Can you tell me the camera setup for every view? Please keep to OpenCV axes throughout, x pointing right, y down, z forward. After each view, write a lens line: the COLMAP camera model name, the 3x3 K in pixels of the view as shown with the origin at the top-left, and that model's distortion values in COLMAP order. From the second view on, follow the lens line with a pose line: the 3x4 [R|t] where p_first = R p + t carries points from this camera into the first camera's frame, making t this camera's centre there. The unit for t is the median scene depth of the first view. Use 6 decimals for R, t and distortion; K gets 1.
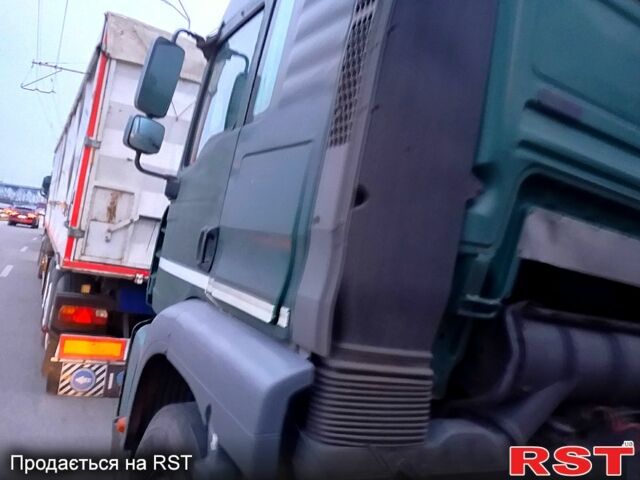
lens RADIAL K [[569.4, 0, 320.0], [0, 569.4, 240.0], [0, 0, 1]] dist [0.081470, -0.001051]
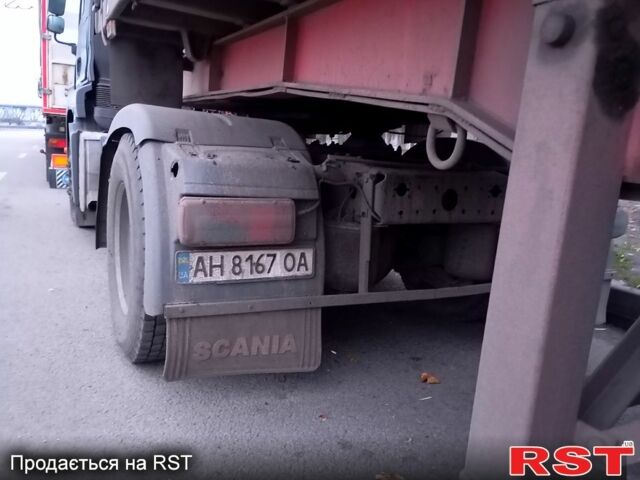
lens RADIAL K [[569.4, 0, 320.0], [0, 569.4, 240.0], [0, 0, 1]] dist [0.081470, -0.001051]
pose [[0.994936, -0.090355, -0.044022, 0.432865], [0.096672, 0.980139, 0.173152, 0.200193], [0.027502, -0.176531, 0.983911, -0.784173]]
